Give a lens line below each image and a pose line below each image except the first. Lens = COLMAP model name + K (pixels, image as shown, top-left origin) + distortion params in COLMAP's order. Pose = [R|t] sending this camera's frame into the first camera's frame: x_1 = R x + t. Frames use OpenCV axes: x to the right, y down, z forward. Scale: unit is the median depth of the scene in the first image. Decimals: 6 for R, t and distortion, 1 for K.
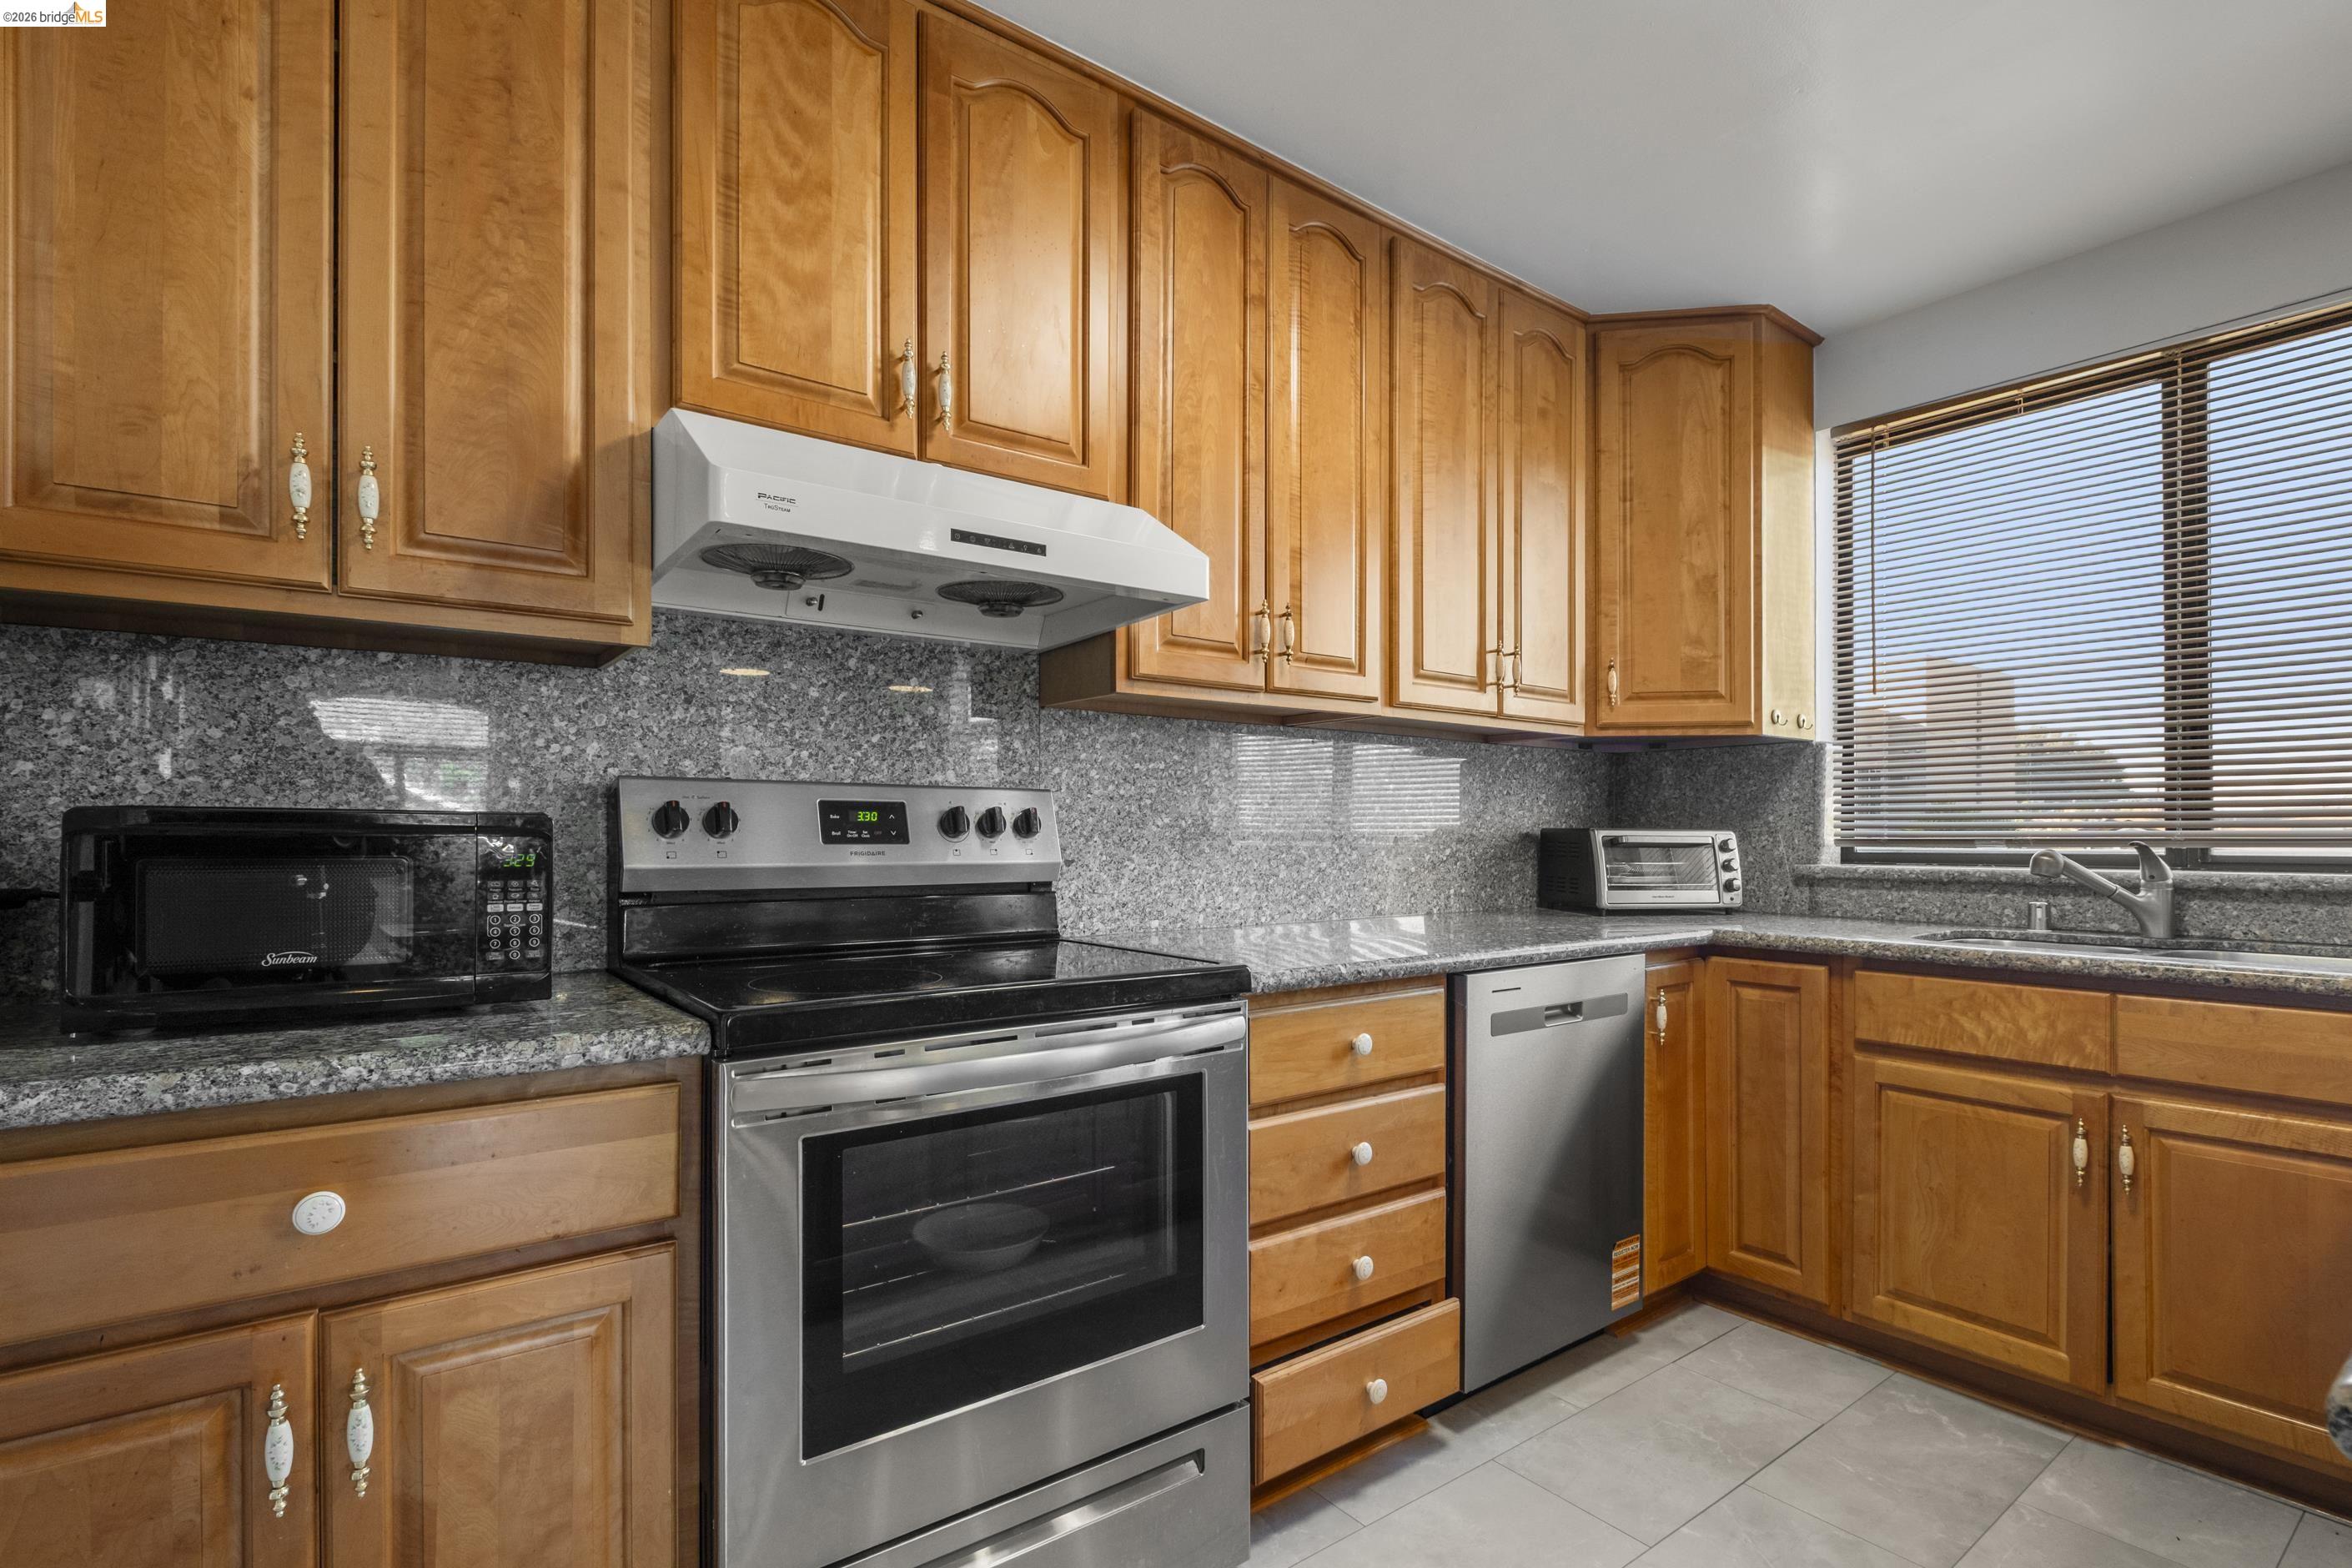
lens RADIAL K [[1119.7, 0, 1180.3], [0, 1119.7, 842.0], [0, 0, 1]] dist [0.002648, -0.001521]
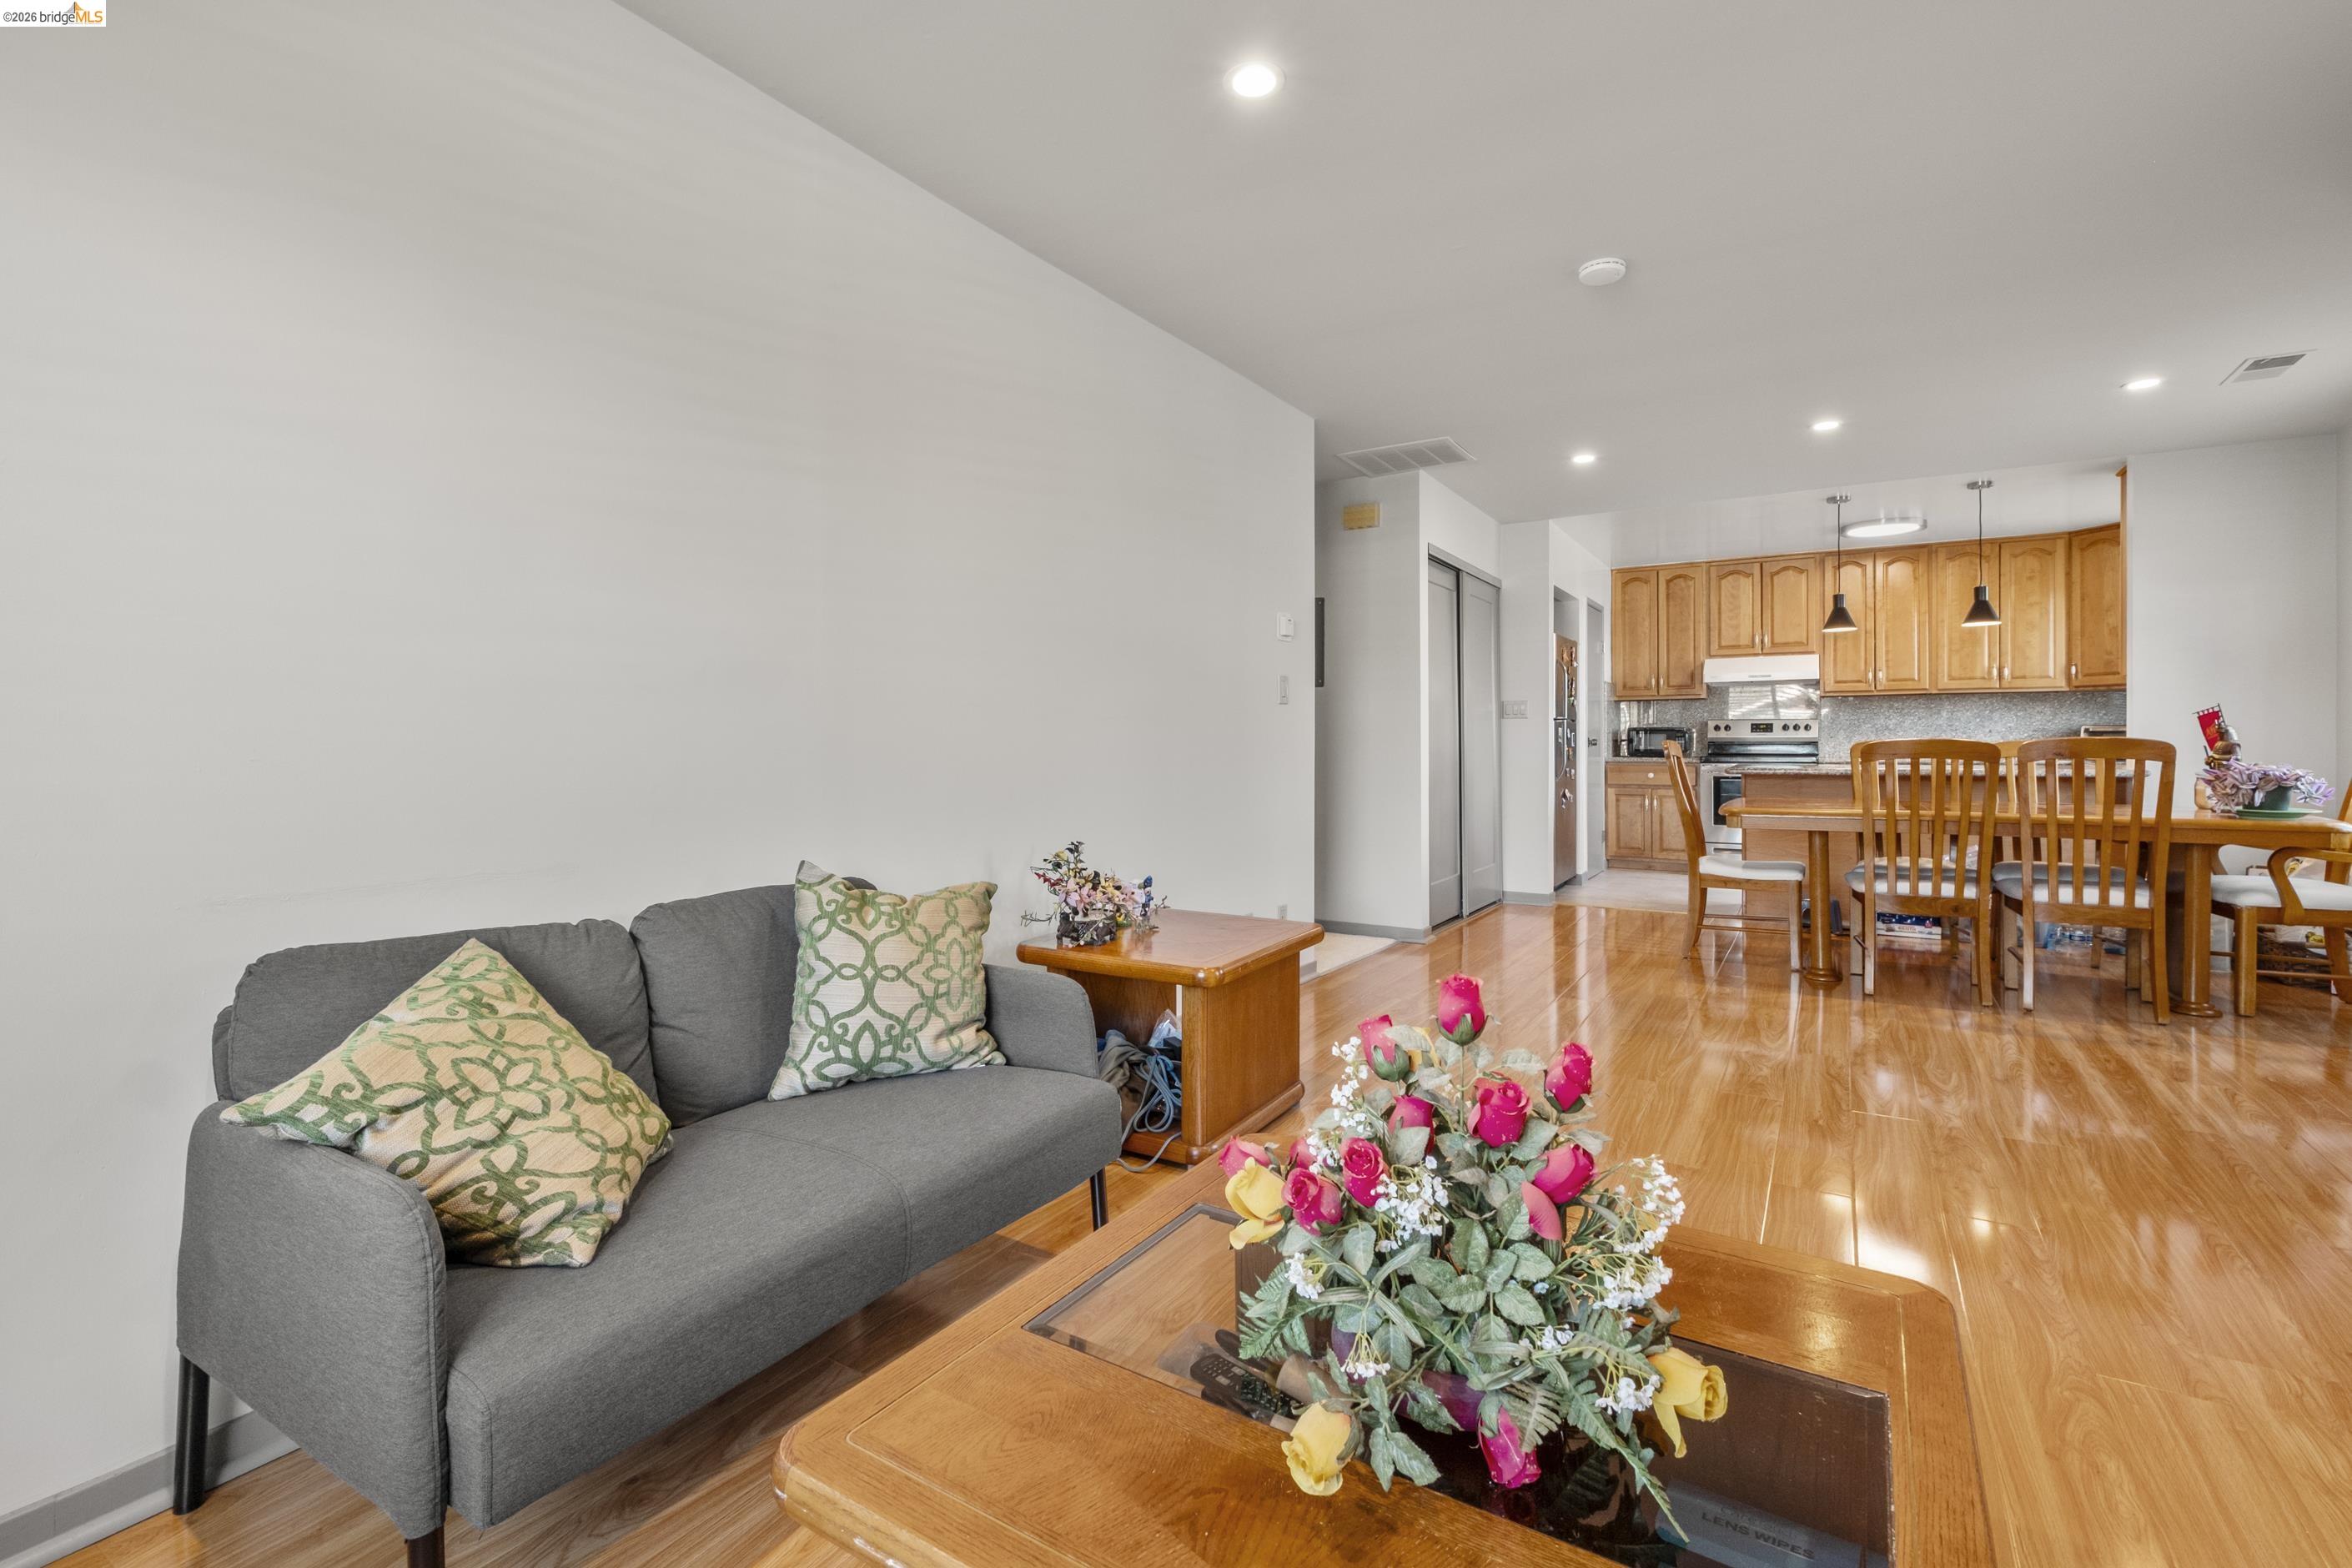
lens RADIAL K [[1025.0, 0, 1202.4], [0, 1025.0, 741.3], [0, 0, 1]] dist [-0.001232, -0.001470]
pose [[0.381943, -0.001306, -0.924185, 3.197164], [-0.000974, 0.999998, -0.001816, 0.056080], [0.924185, 0.001594, 0.381941, -3.193605]]
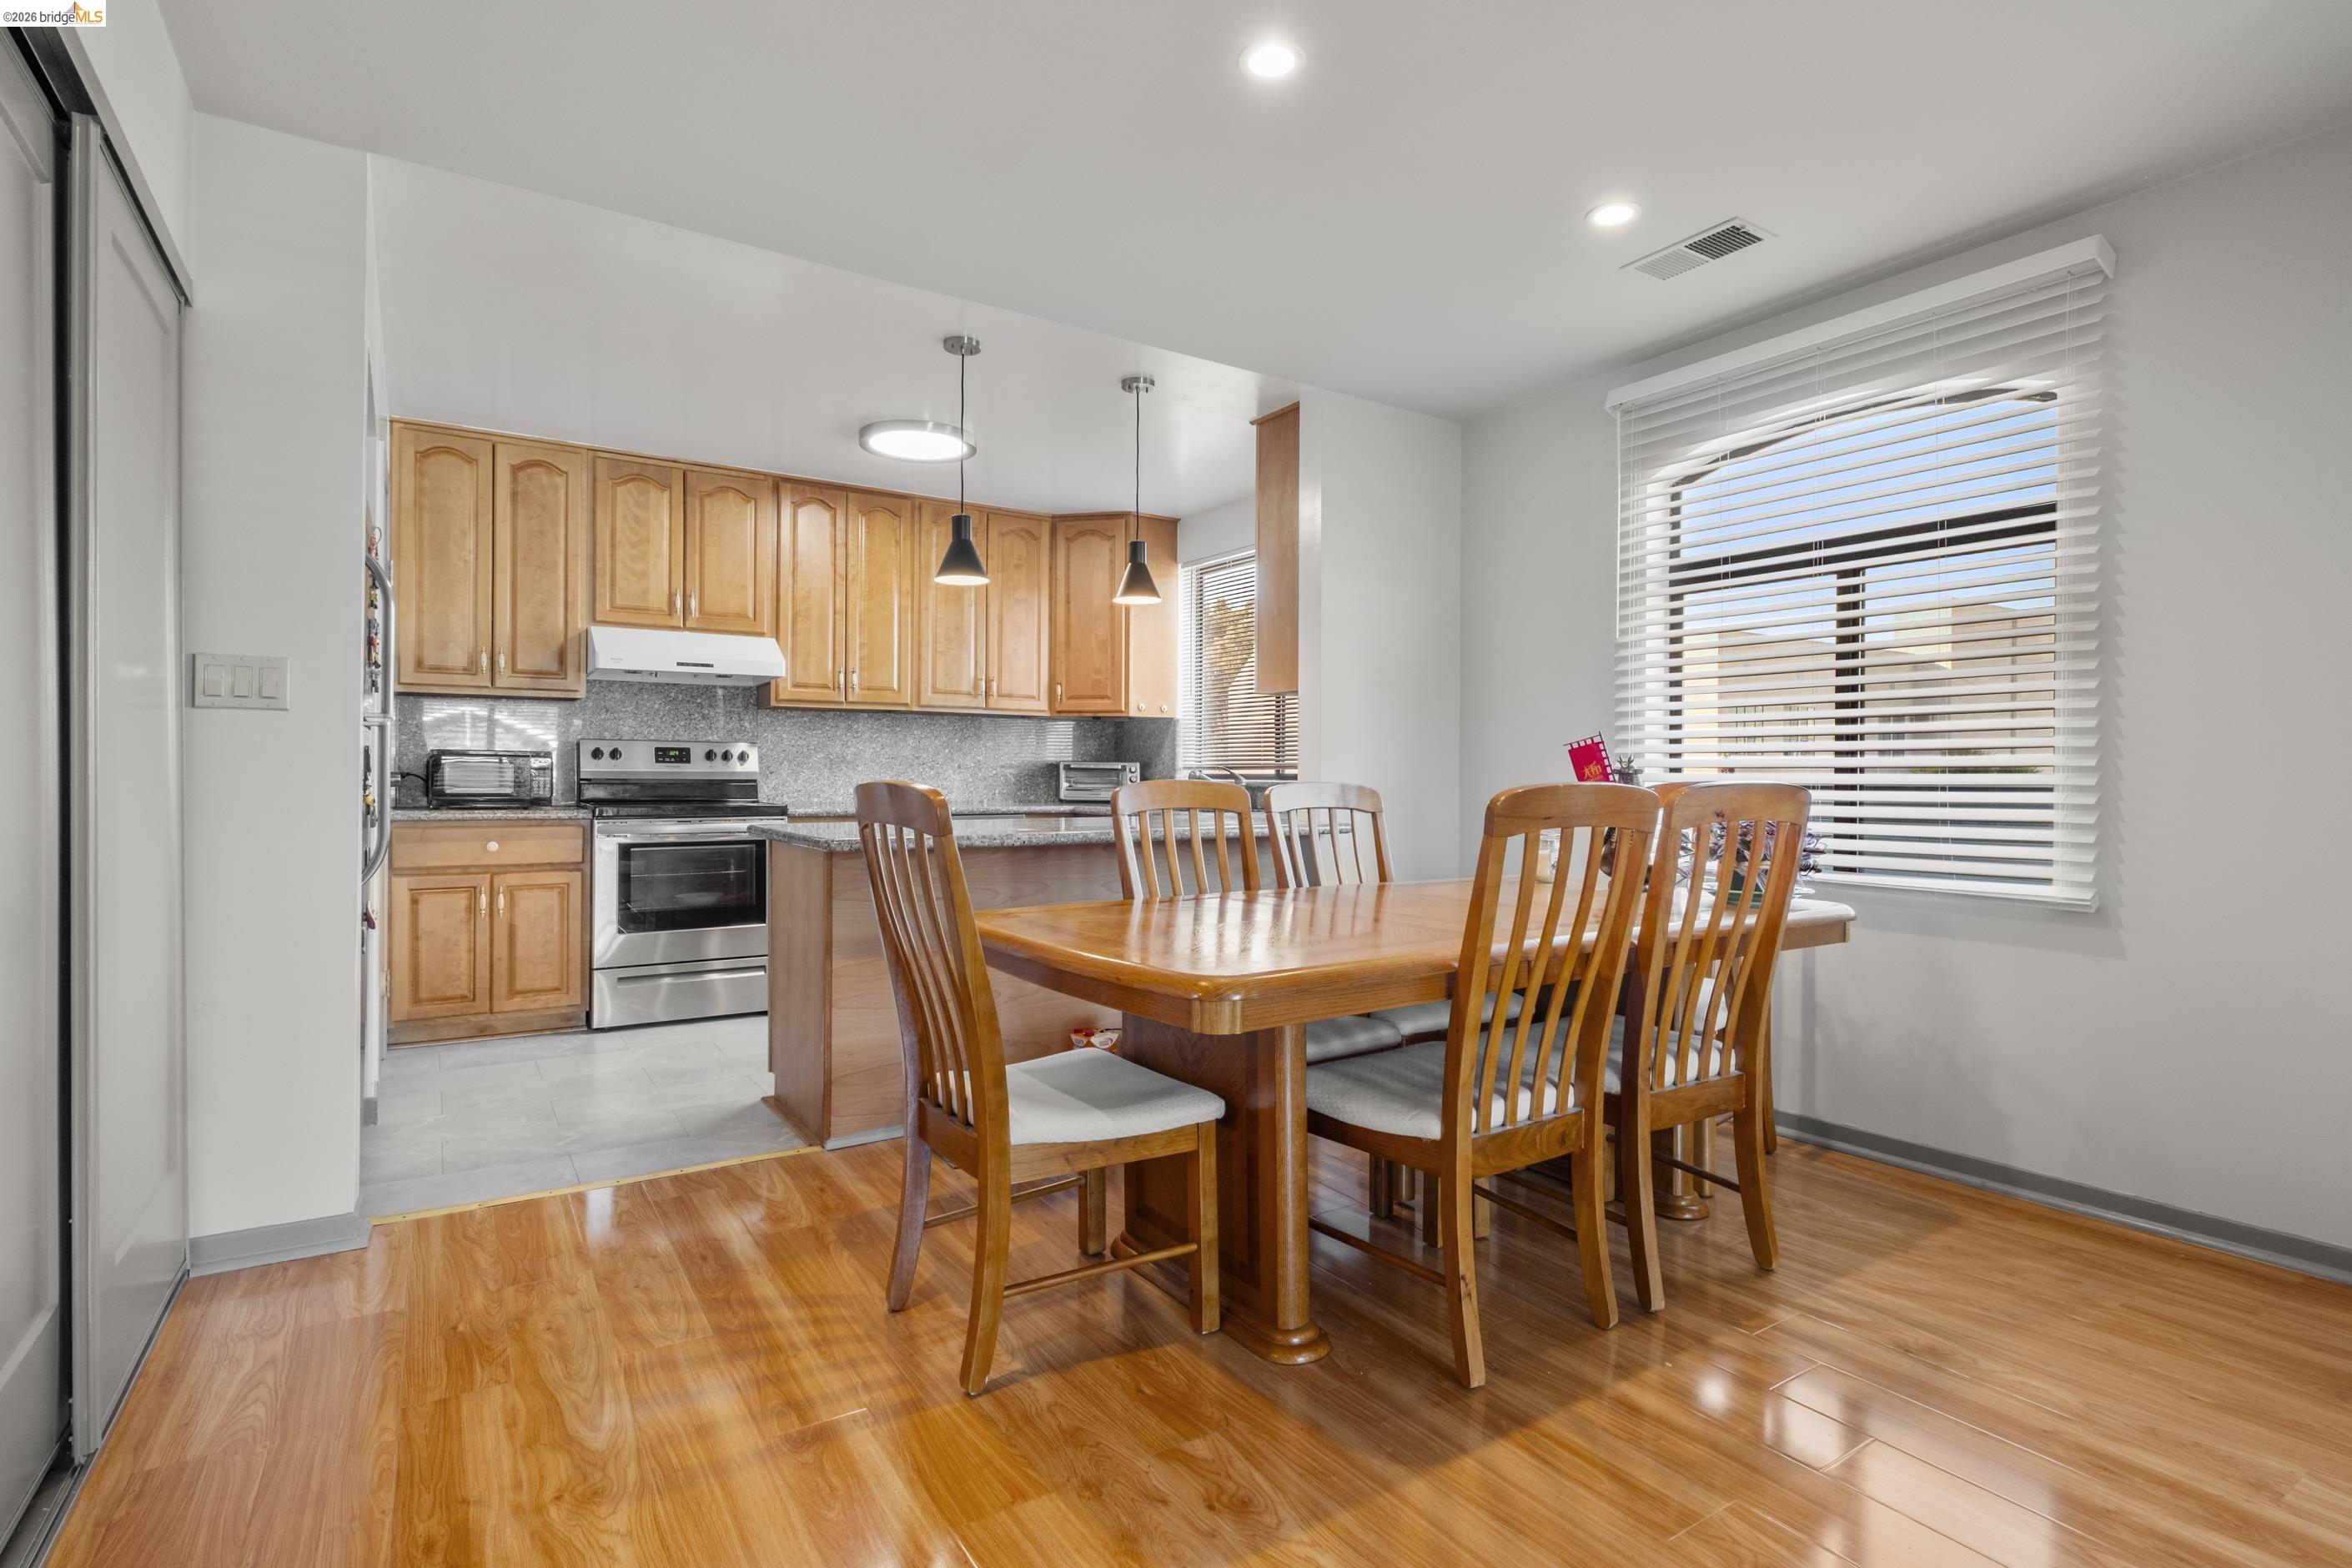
lens RADIAL K [[1159.7, 0, 1176.1], [0, 1159.7, 777.8], [0, 0, 1]] dist [0.003735, -0.000017]
pose [[0.997500, 0.005854, -0.070423, 1.314875], [-0.006166, 0.999972, -0.004213, 0.047886], [0.070397, 0.004637, 0.997508, -1.985625]]
